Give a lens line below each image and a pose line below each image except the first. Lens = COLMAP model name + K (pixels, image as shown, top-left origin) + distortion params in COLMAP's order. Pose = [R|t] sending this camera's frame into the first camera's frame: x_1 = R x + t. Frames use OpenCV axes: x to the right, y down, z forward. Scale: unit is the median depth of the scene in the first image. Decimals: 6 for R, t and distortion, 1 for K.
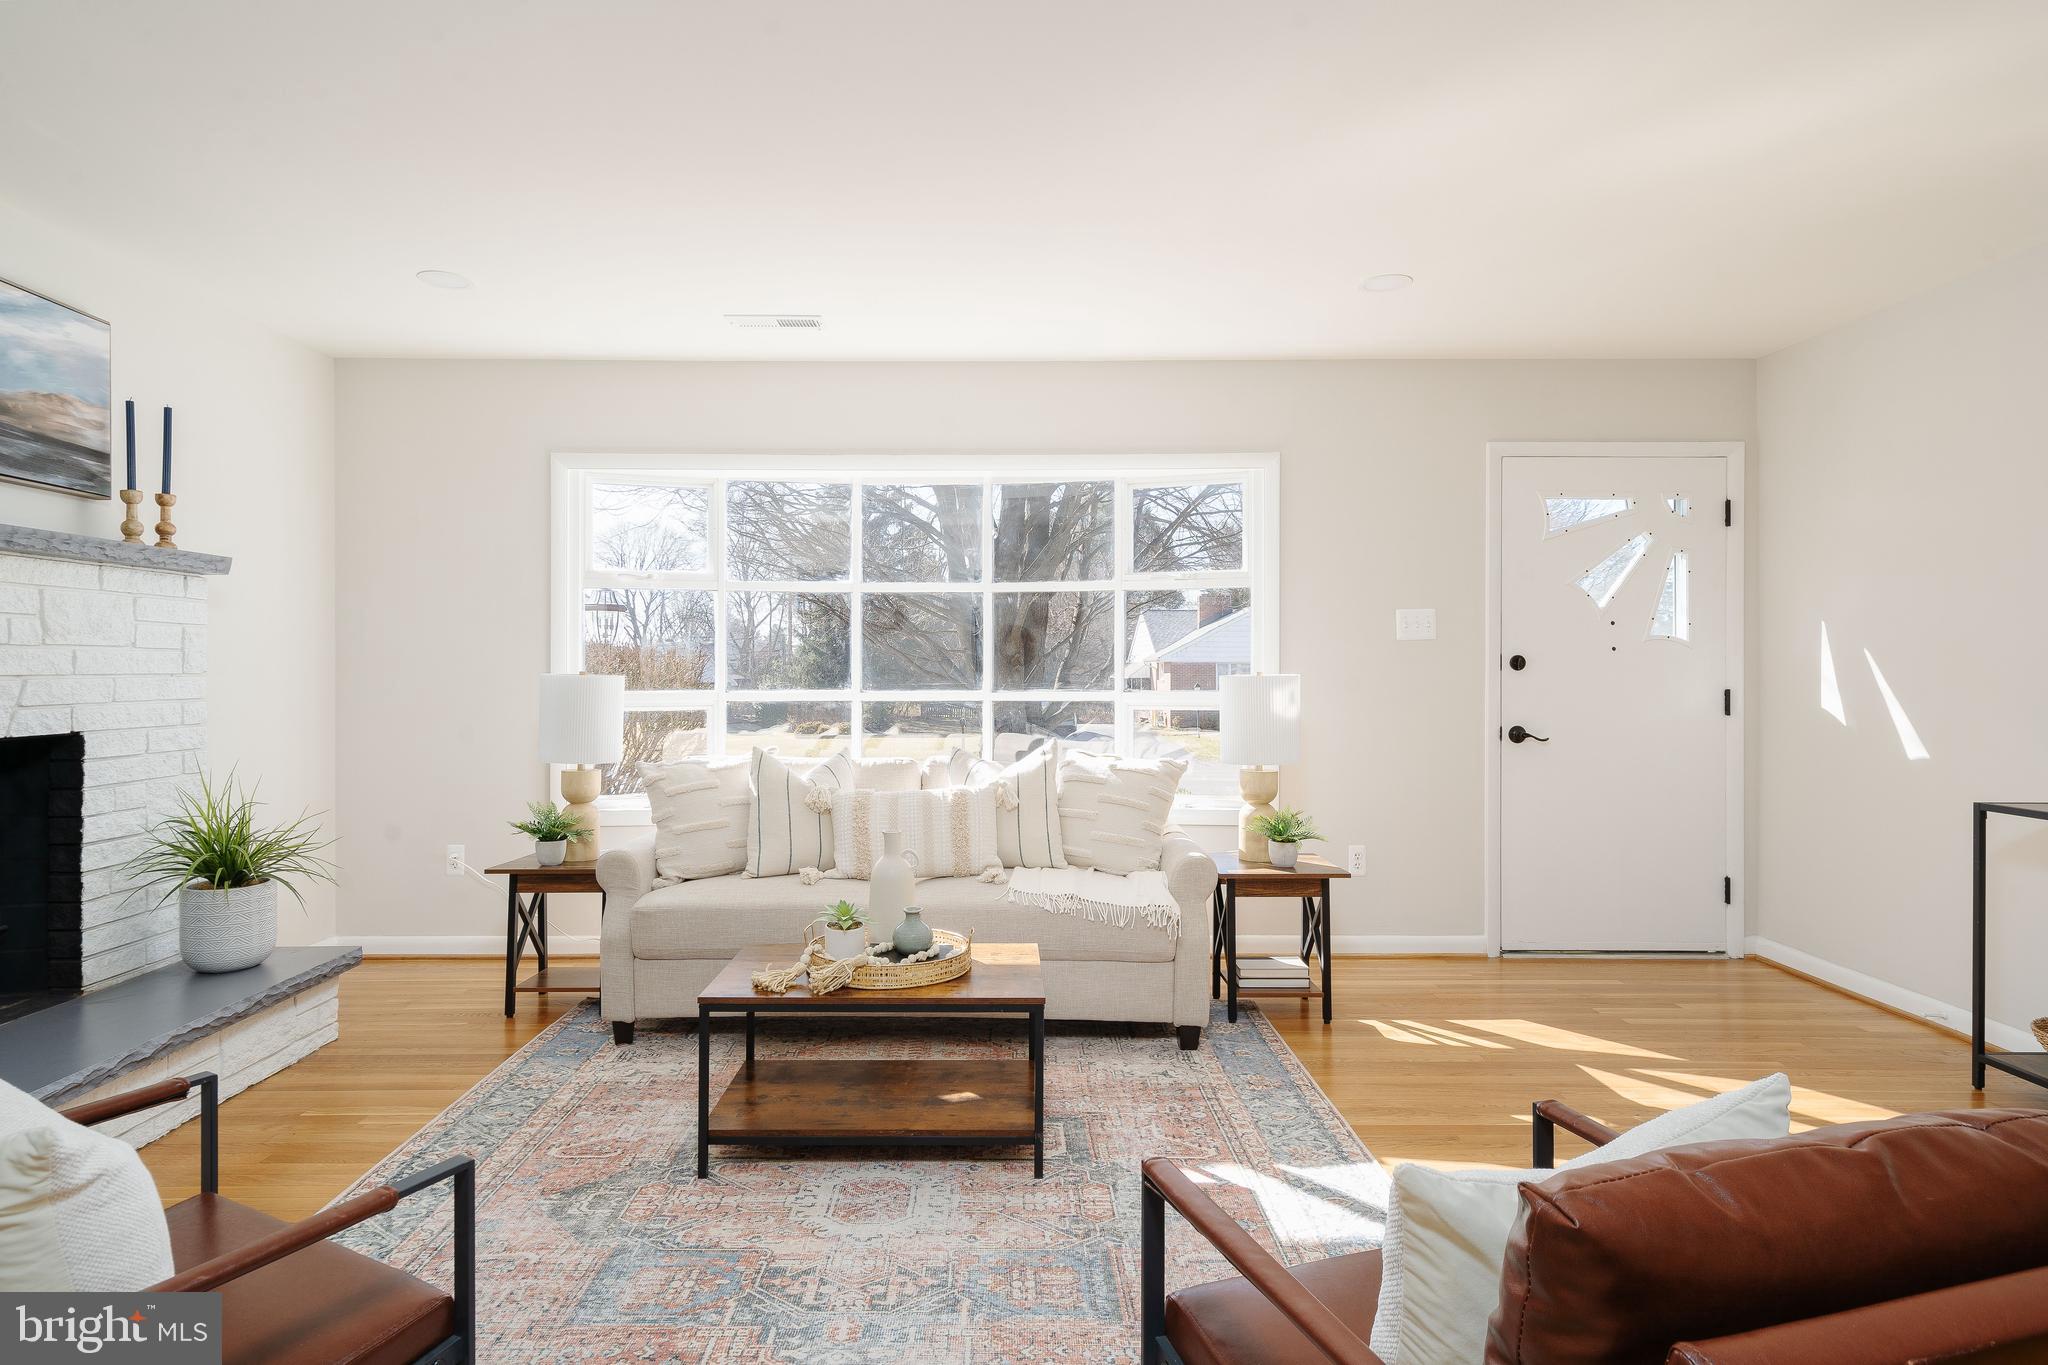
lens RADIAL K [[1105.0, 0, 1017.2], [0, 1105.0, 672.7], [0, 0, 1]] dist [0.004643, -0.003008]
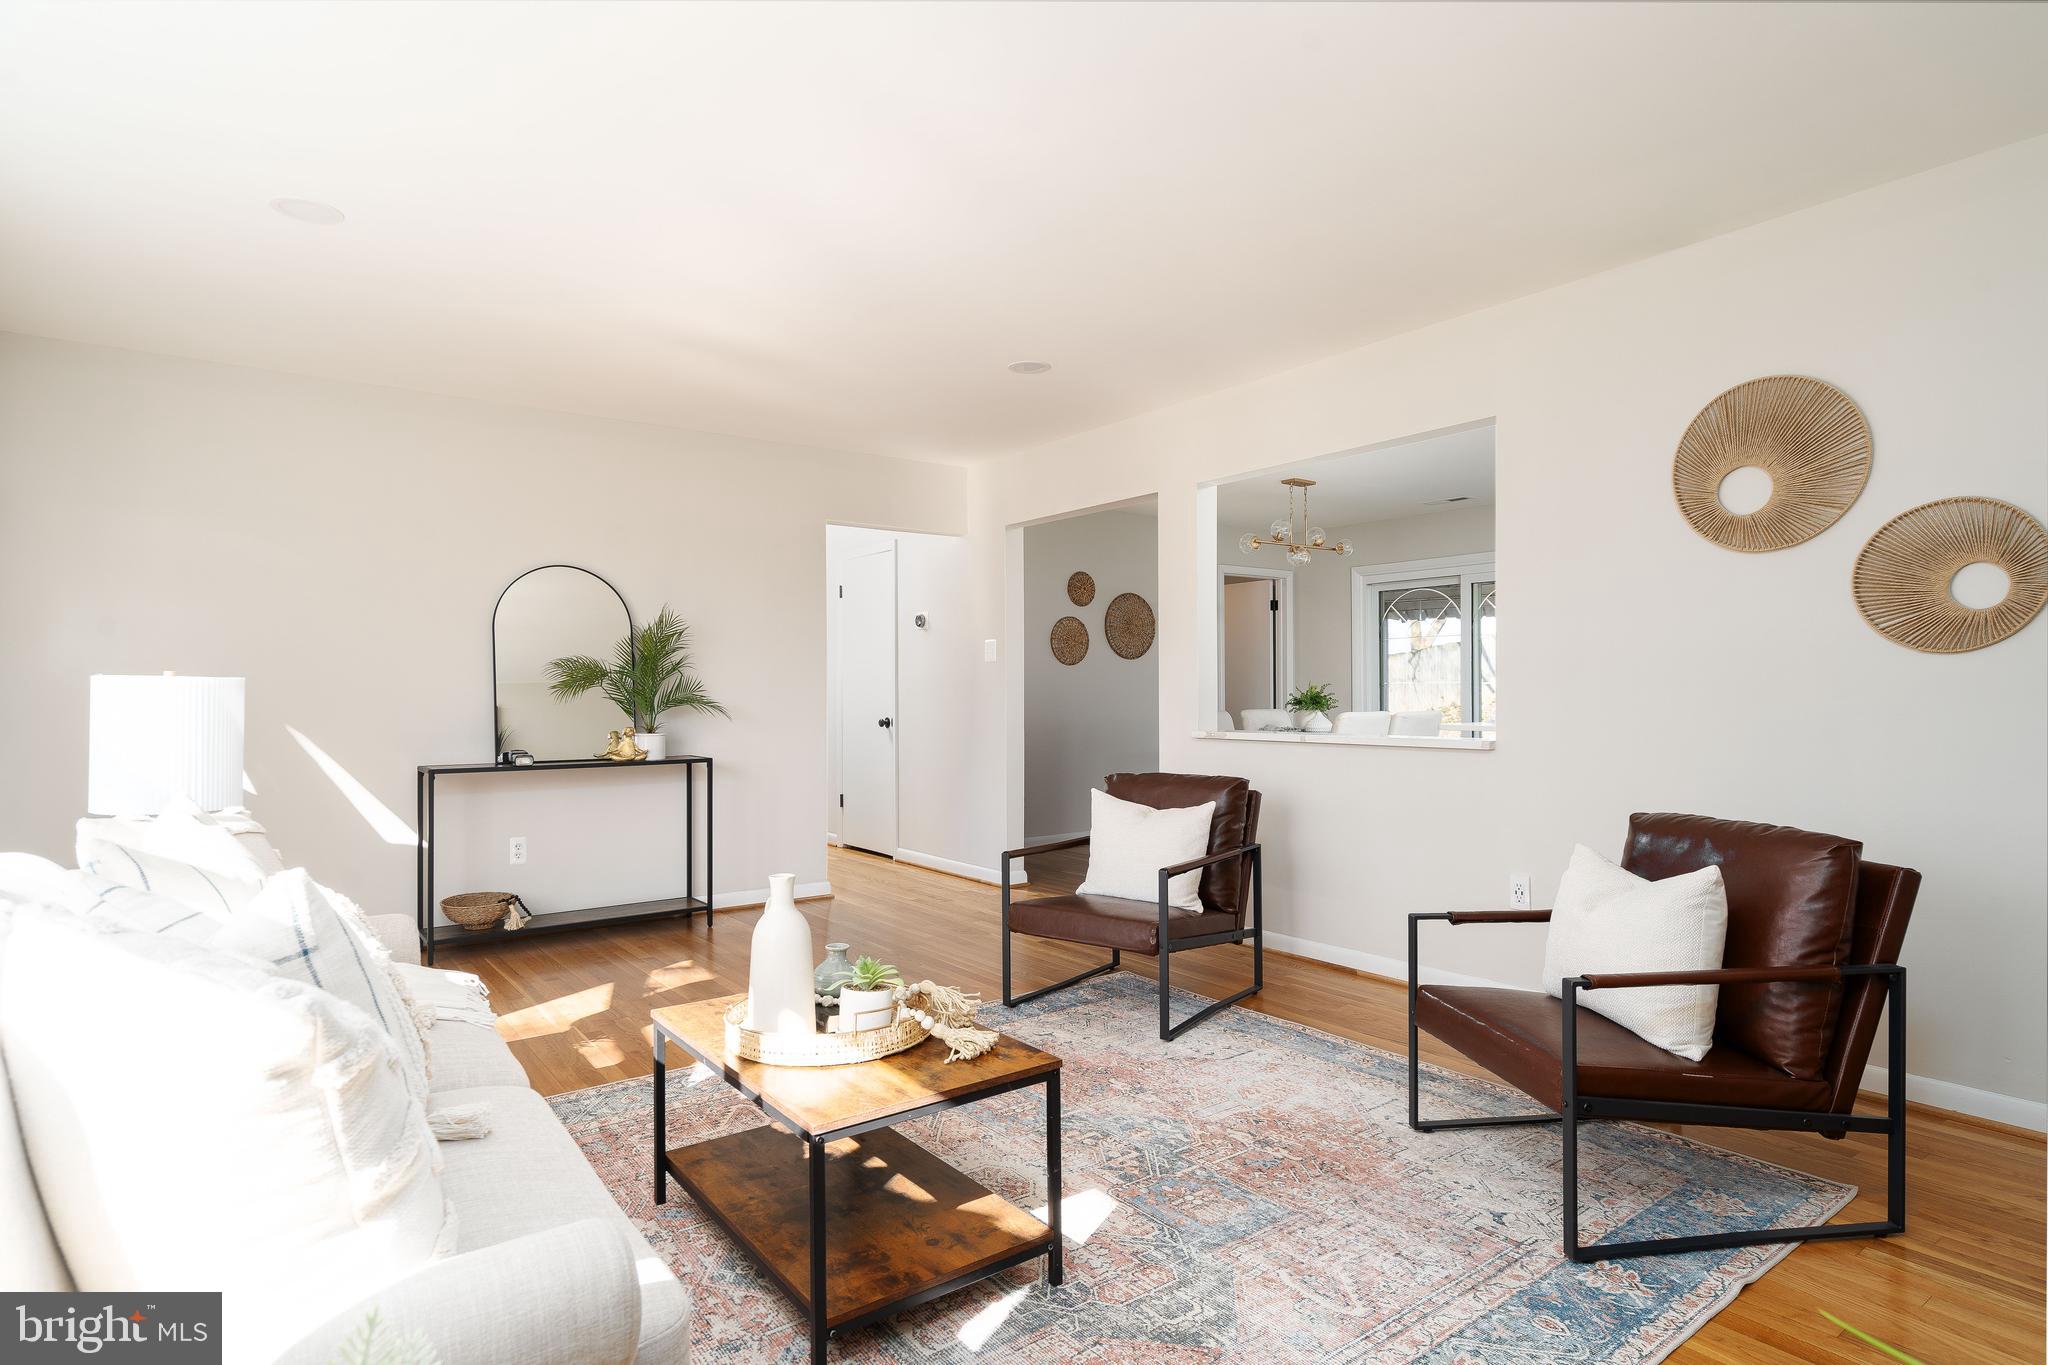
lens RADIAL K [[1087.3, 0, 1010.8], [0, 1087.3, 689.7], [0, 0, 1]] dist [-0.000564, -0.000569]
pose [[-0.579163, 0.002640, 0.815208, -0.698645], [0.004915, 0.999988, 0.000254, 0.017130], [-0.815197, 0.004153, -0.579169, 1.136103]]
